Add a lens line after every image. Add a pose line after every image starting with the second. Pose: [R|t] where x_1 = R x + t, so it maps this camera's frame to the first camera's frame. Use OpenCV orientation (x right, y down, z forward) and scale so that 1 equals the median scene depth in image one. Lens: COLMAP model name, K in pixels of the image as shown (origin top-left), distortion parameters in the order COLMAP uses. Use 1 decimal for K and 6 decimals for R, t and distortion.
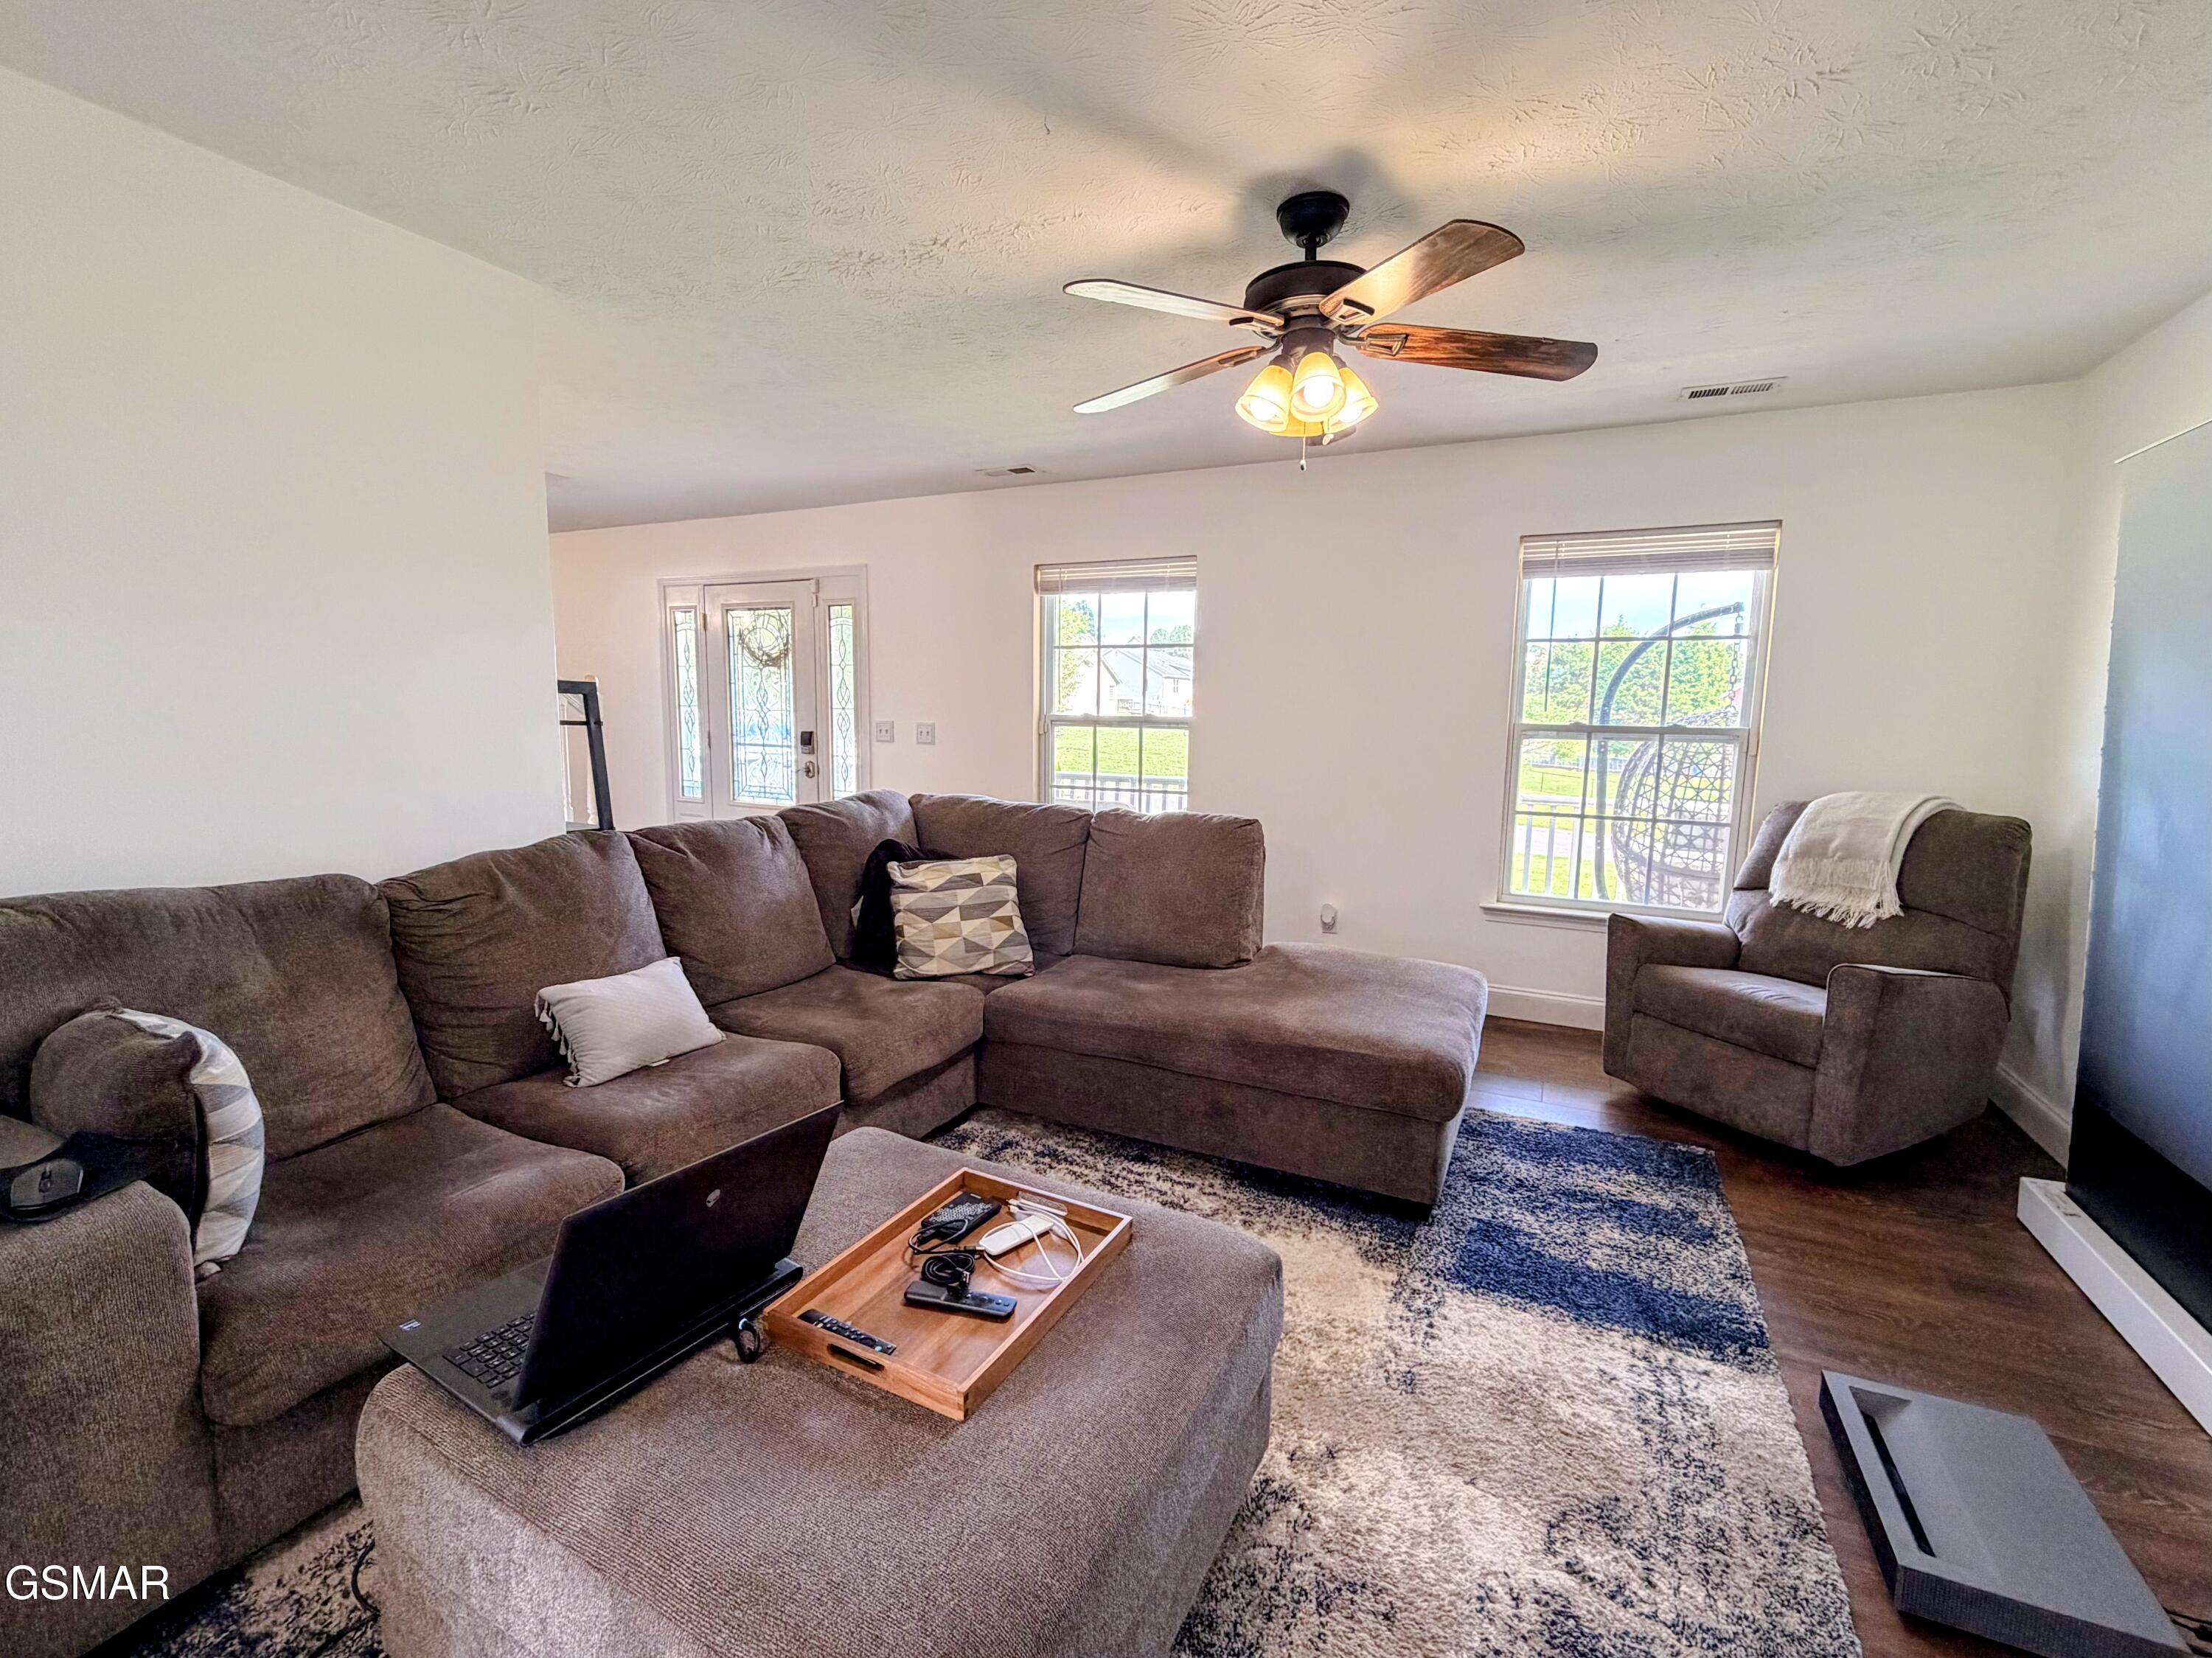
lens RADIAL K [[912.3, 0, 1122.6], [0, 912.3, 831.3], [0, 0, 1]] dist [-0.001286, -0.000335]
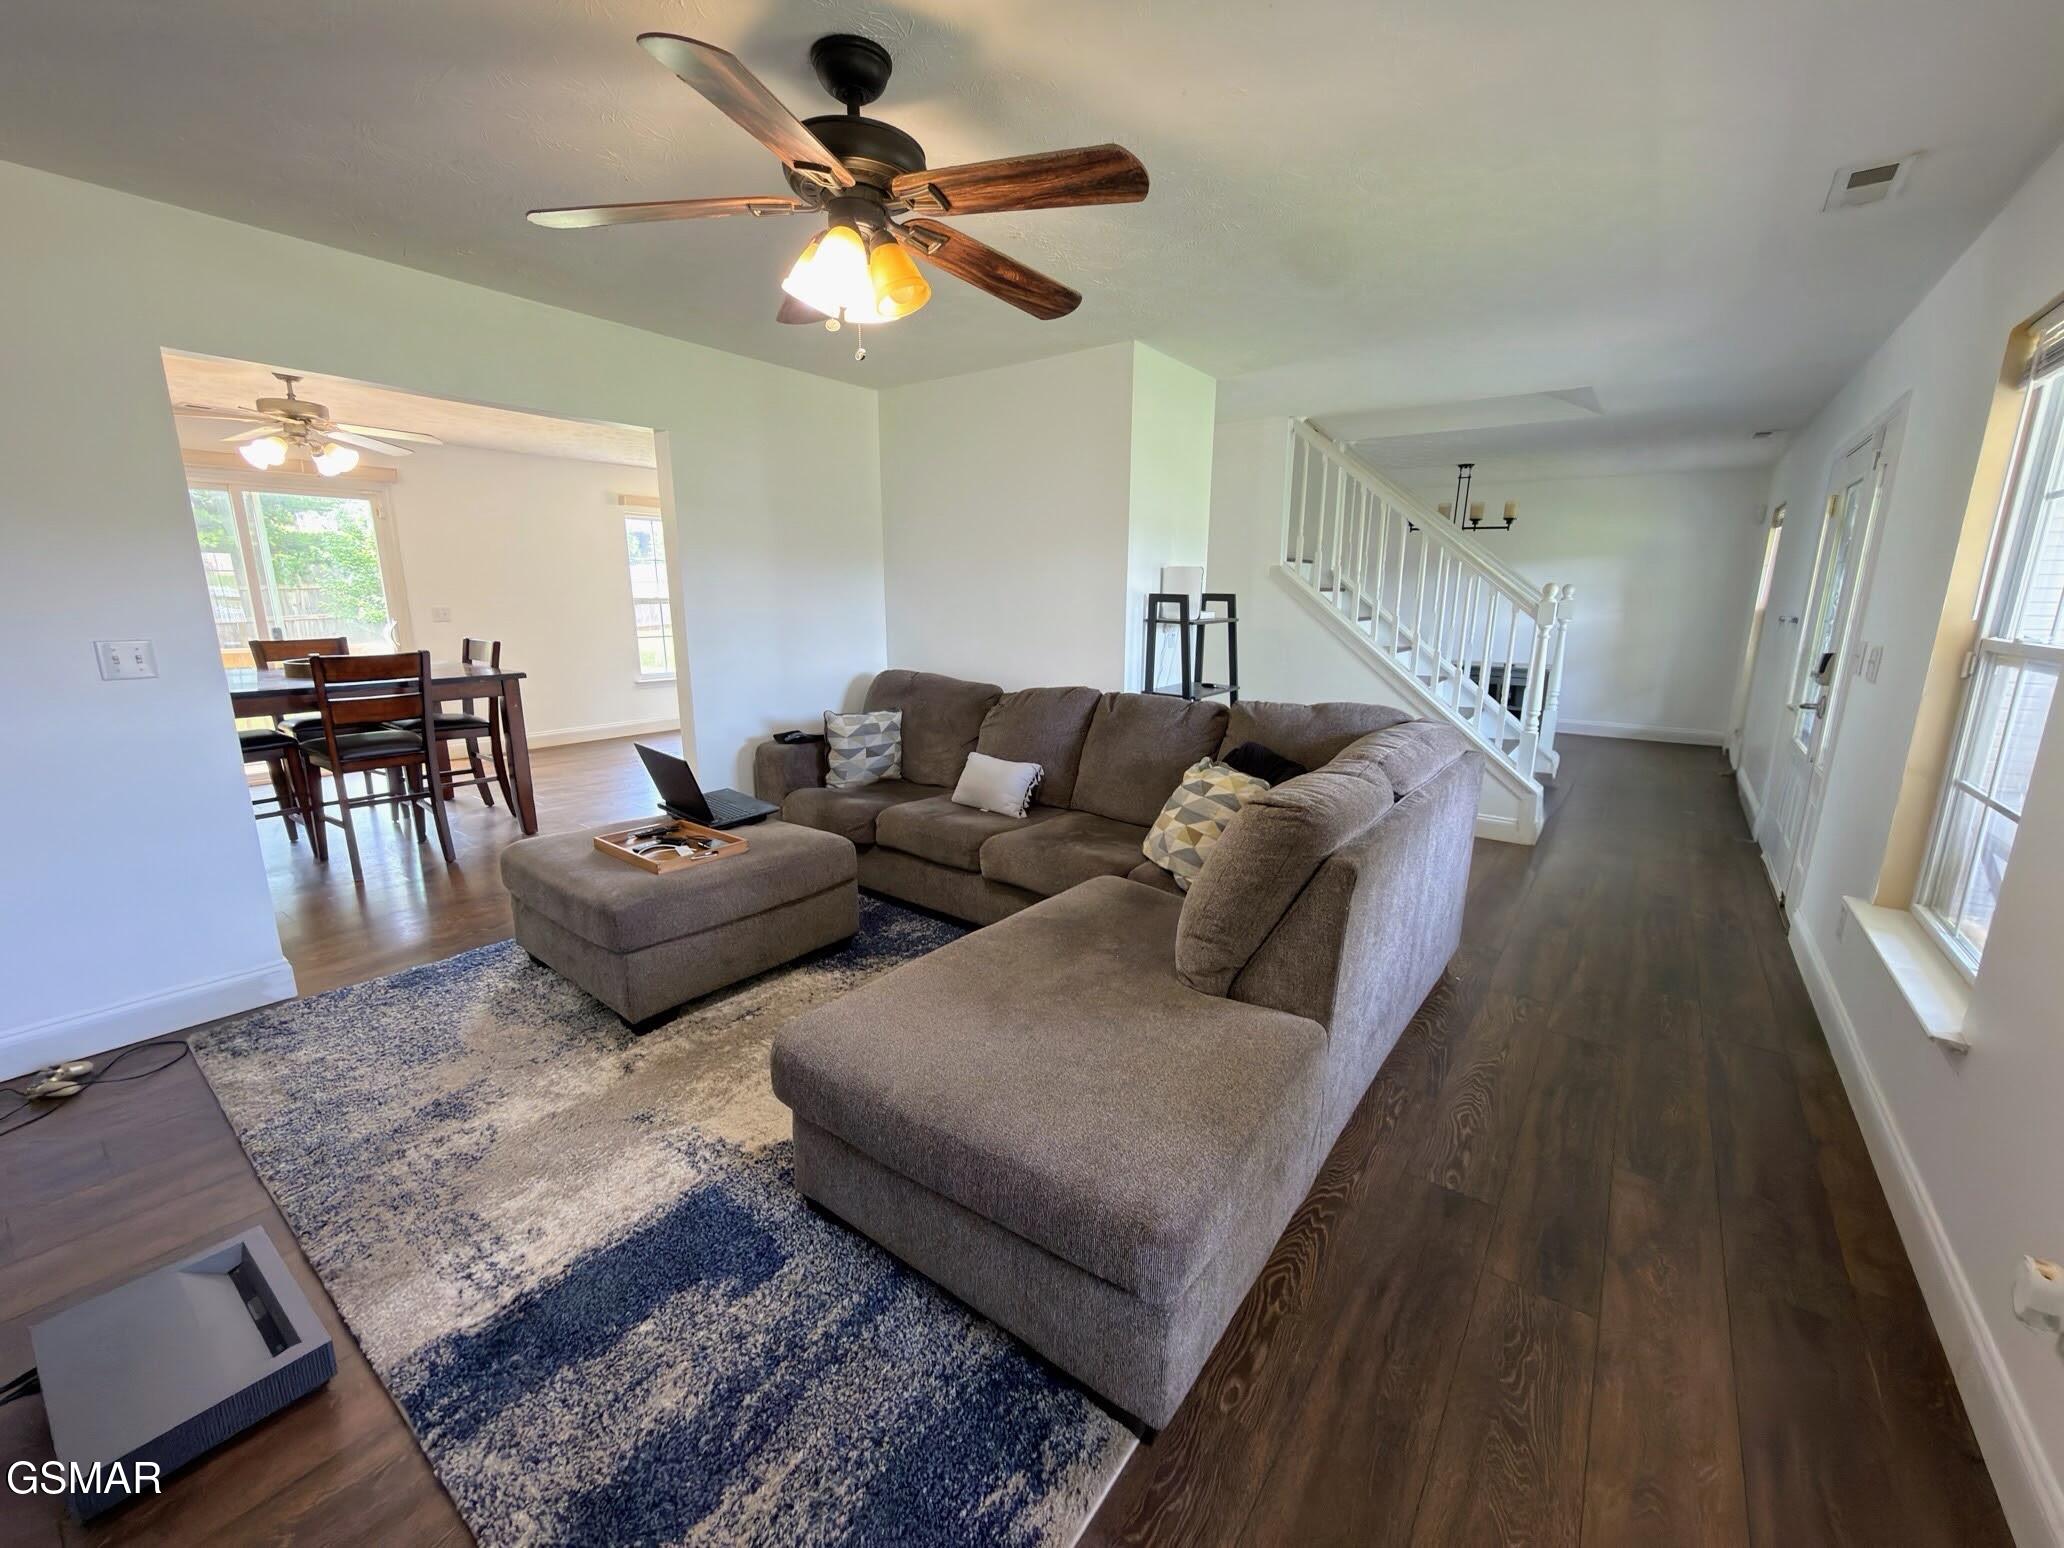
lens RADIAL K [[851.3, 0, 1043.9], [0, 851.3, 785.0], [0, 0, 1]] dist [-0.001286, -0.000335]
pose [[-0.182012, 0.198236, -0.963106, 1.249188], [-0.150442, 0.962321, 0.226506, -0.220412], [0.971720, 0.186118, -0.145331, 1.588375]]
